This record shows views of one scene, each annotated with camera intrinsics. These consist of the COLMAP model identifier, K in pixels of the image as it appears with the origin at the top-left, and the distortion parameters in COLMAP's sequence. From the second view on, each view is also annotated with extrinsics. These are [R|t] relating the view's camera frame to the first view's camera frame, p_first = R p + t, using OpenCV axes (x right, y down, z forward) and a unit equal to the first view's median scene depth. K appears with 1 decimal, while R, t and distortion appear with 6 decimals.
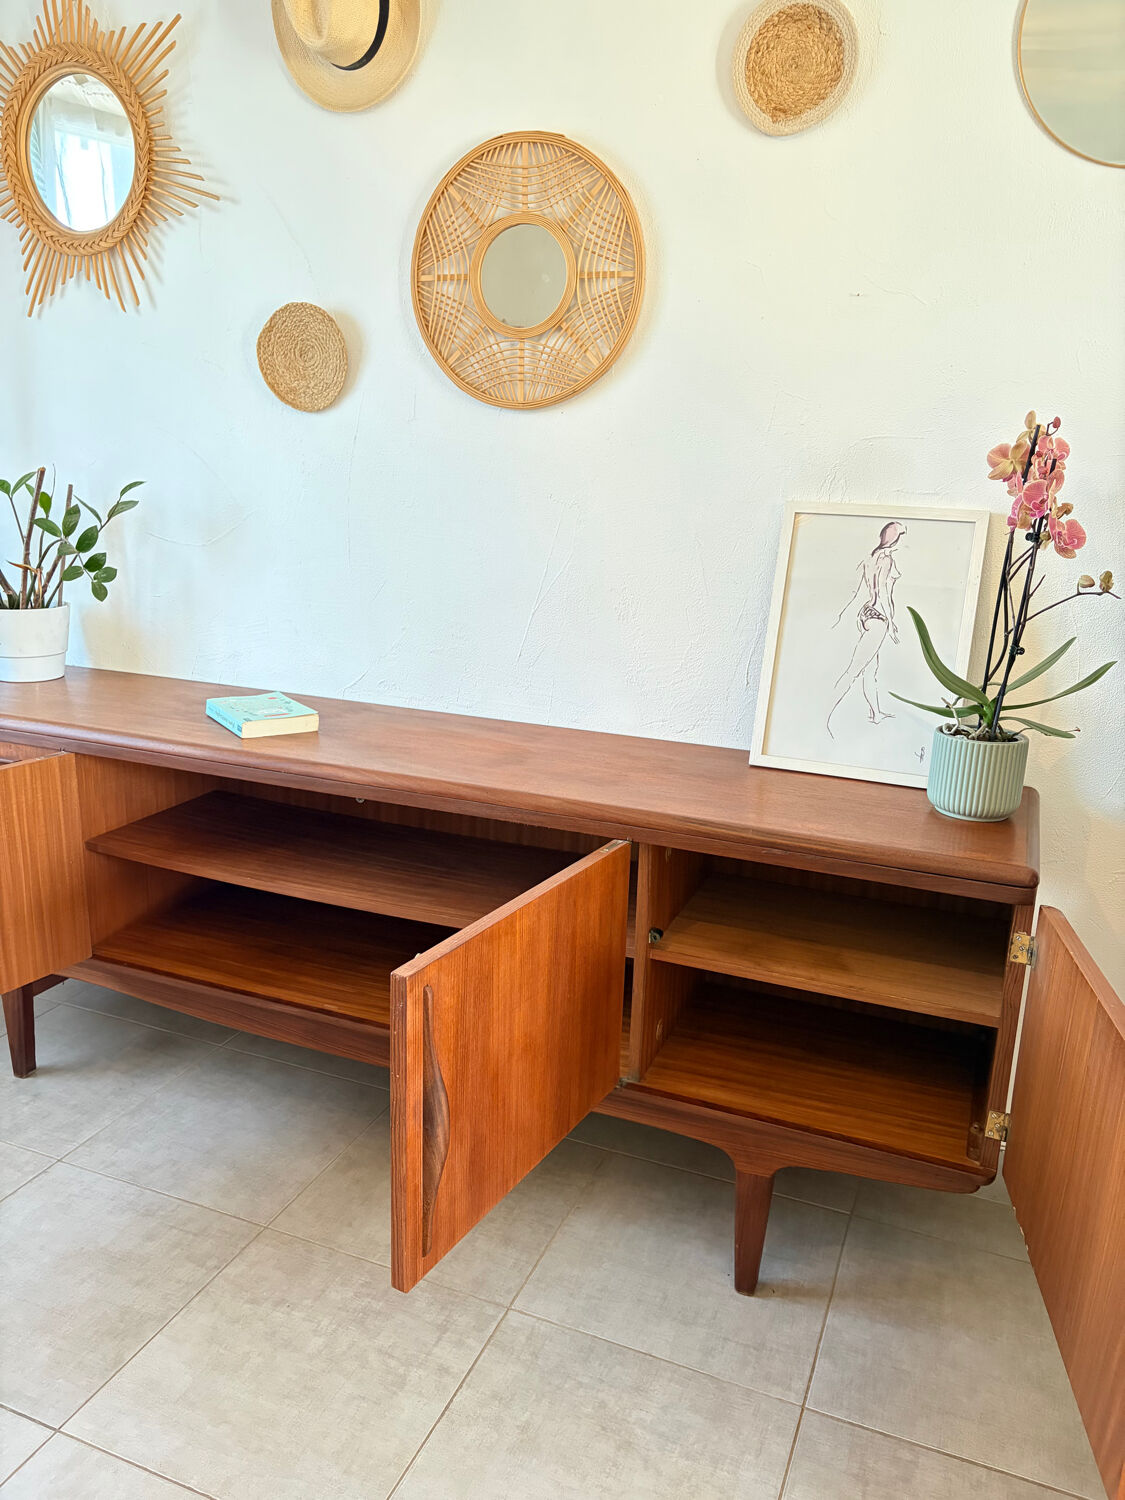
lens RADIAL K [[1145.3, 0, 555.7], [0, 1145.3, 756.1], [0, 0, 1]] dist [0.036940, -0.035115]
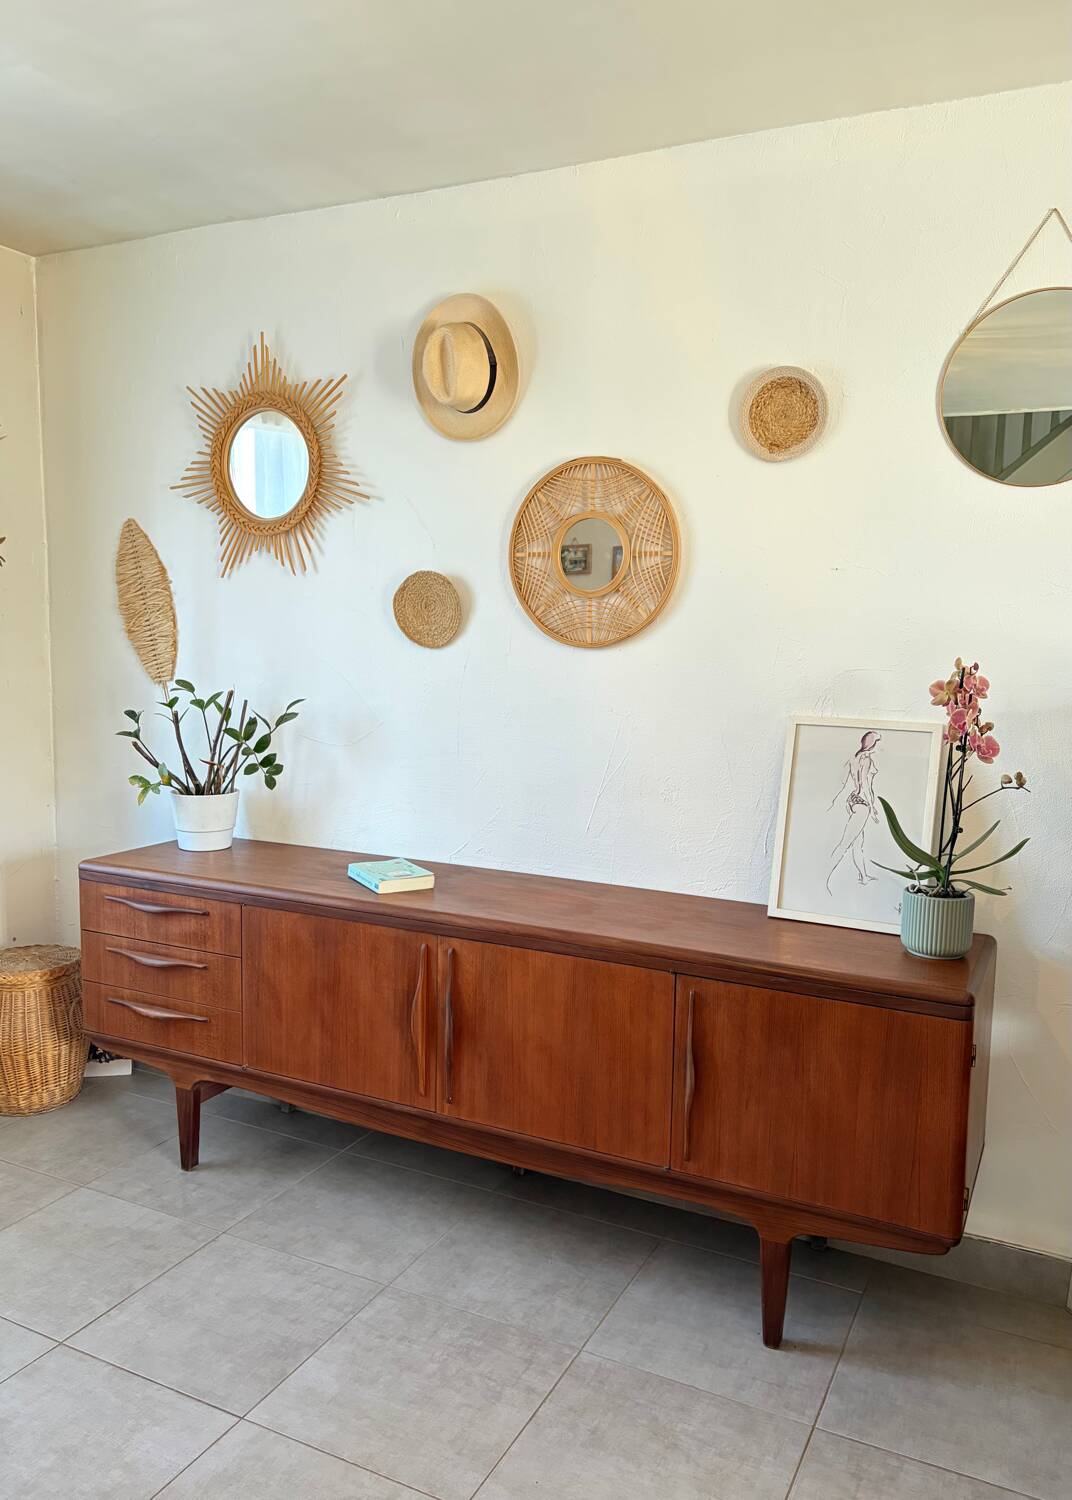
lens RADIAL K [[1136.5, 0, 541.3], [0, 1136.5, 751.9], [0, 0, 1]] dist [0.045574, -0.044762]
pose [[0.997479, -0.004736, -0.070809, 0.007097], [-0.005841, 0.988905, -0.148432, 0.016697], [0.070726, 0.148471, 0.986384, -0.313971]]
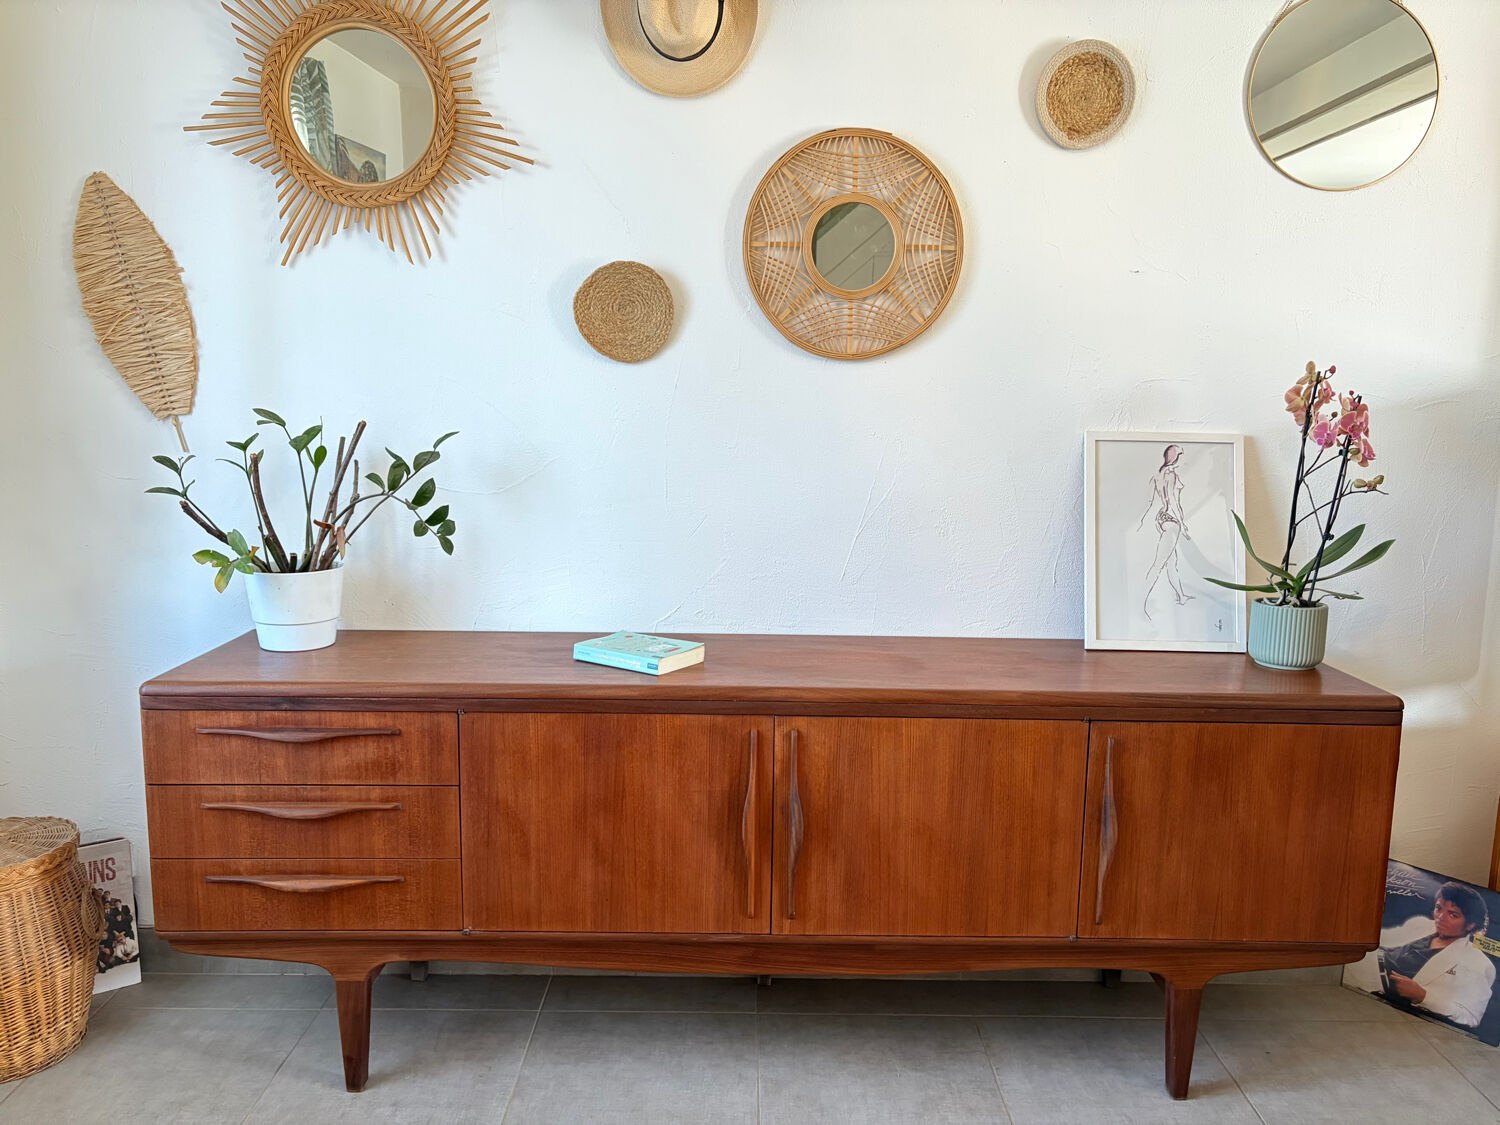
lens RADIAL K [[1145.3, 0, 755.7], [0, 1145.3, 562.0], [0, 0, 1]] dist [0.036940, -0.035115]
pose [[0.921125, -0.074437, 0.382085, -0.606386], [0.112493, 0.990569, -0.078216, -0.027941], [-0.372659, 0.115028, 0.920811, 0.018813]]
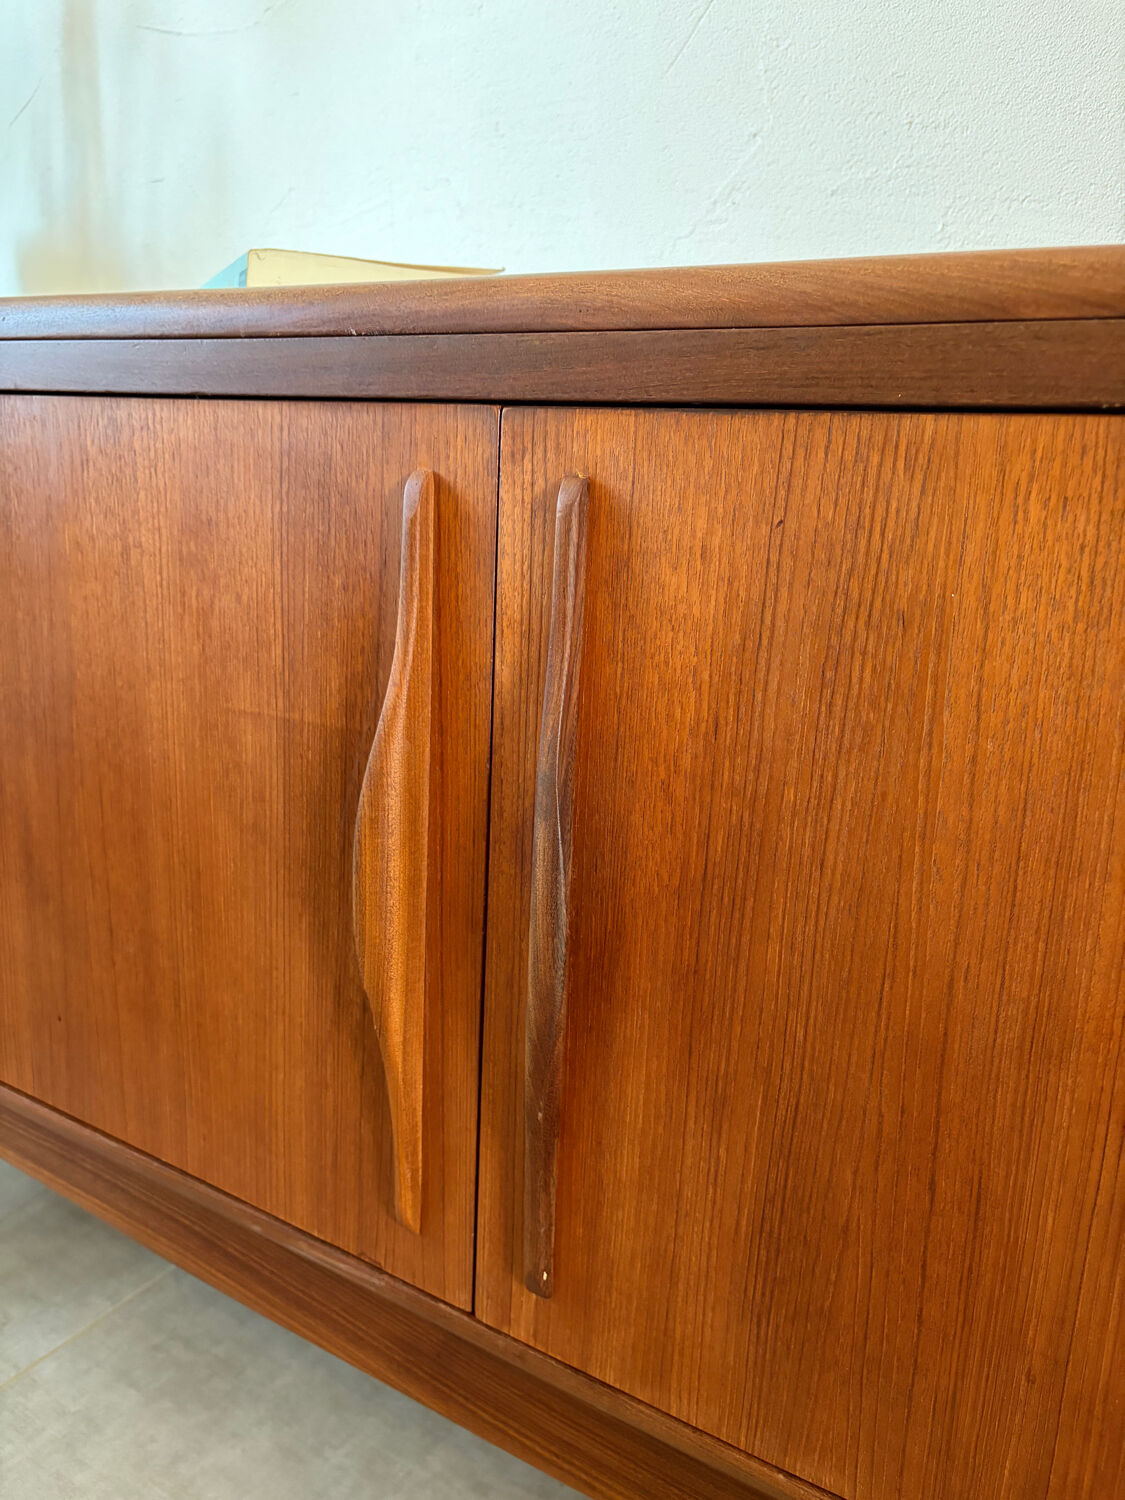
lens RADIAL K [[1145.3, 0, 558.5], [0, 1145.3, 761.5], [0, 0, 1]] dist [0.036940, -0.035115]
pose [[0.988333, 0.050330, -0.143749, -0.156175], [-0.052499, 0.998557, -0.011336, 0.102491], [0.142971, 0.018751, 0.989549, 0.766623]]
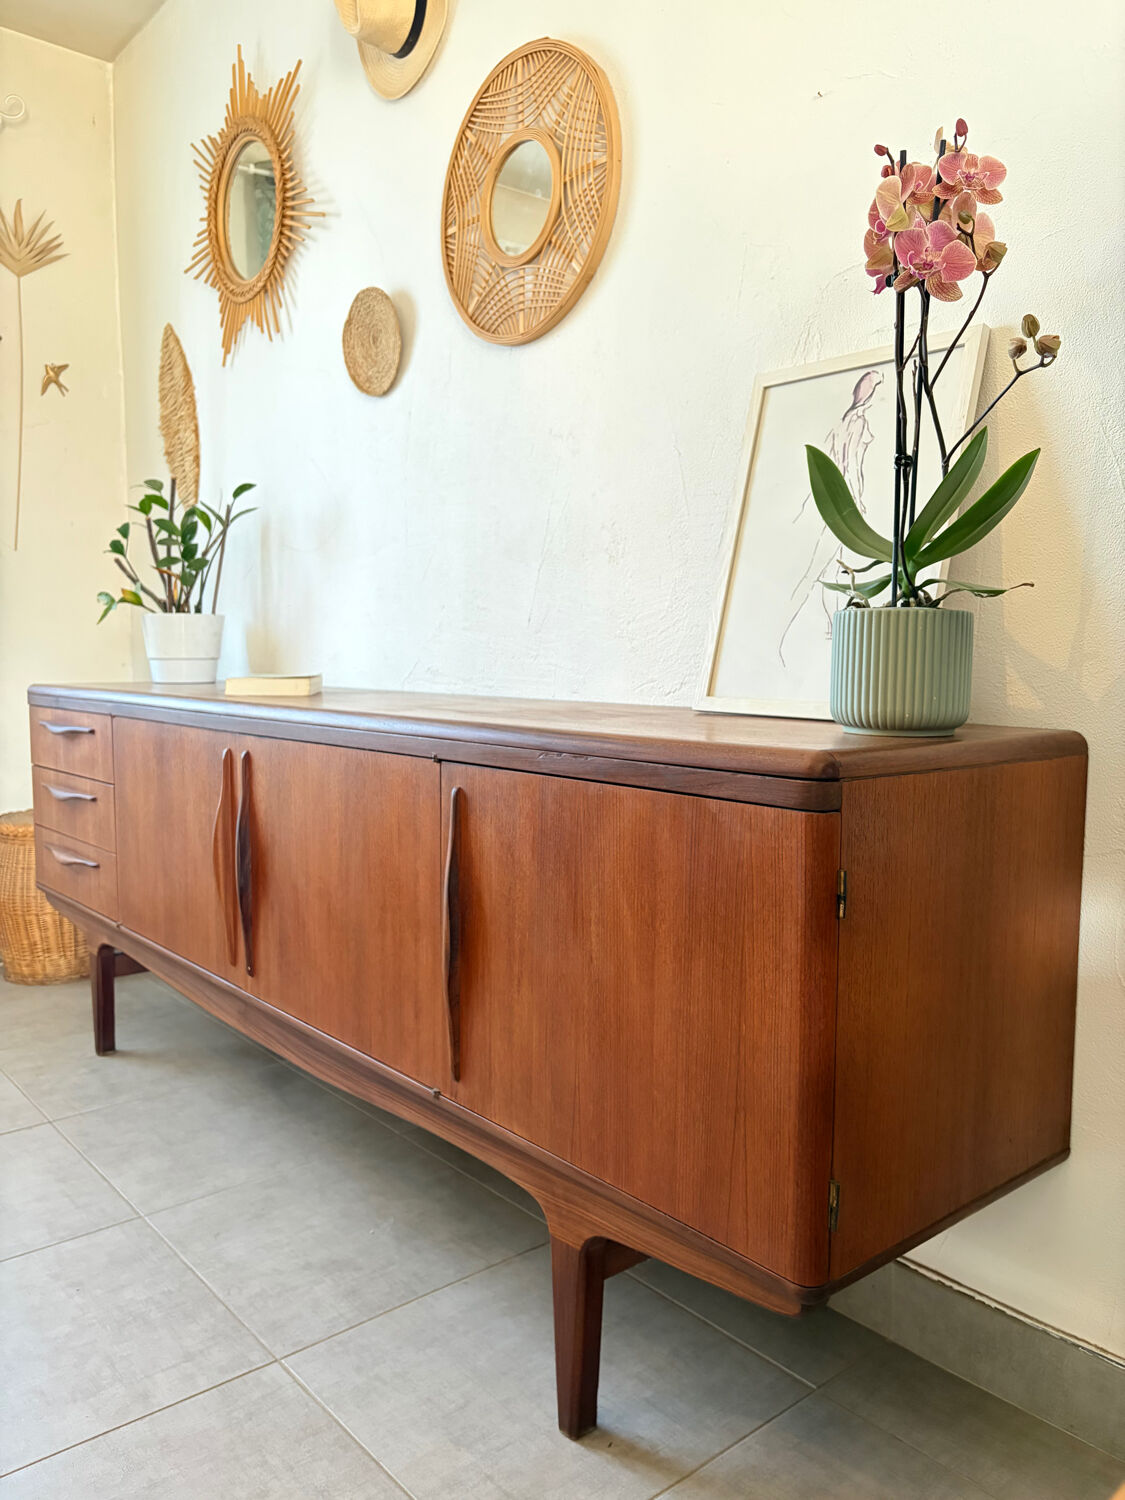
lens RADIAL K [[1145.3, 0, 553.7], [0, 1145.3, 750.5], [0, 0, 1]] dist [0.036940, -0.035115]
pose [[0.885214, 0.013028, -0.465001, 0.448101], [-0.095228, 0.983514, -0.153729, 0.162140], [0.455332, 0.180365, 0.871861, 0.303419]]
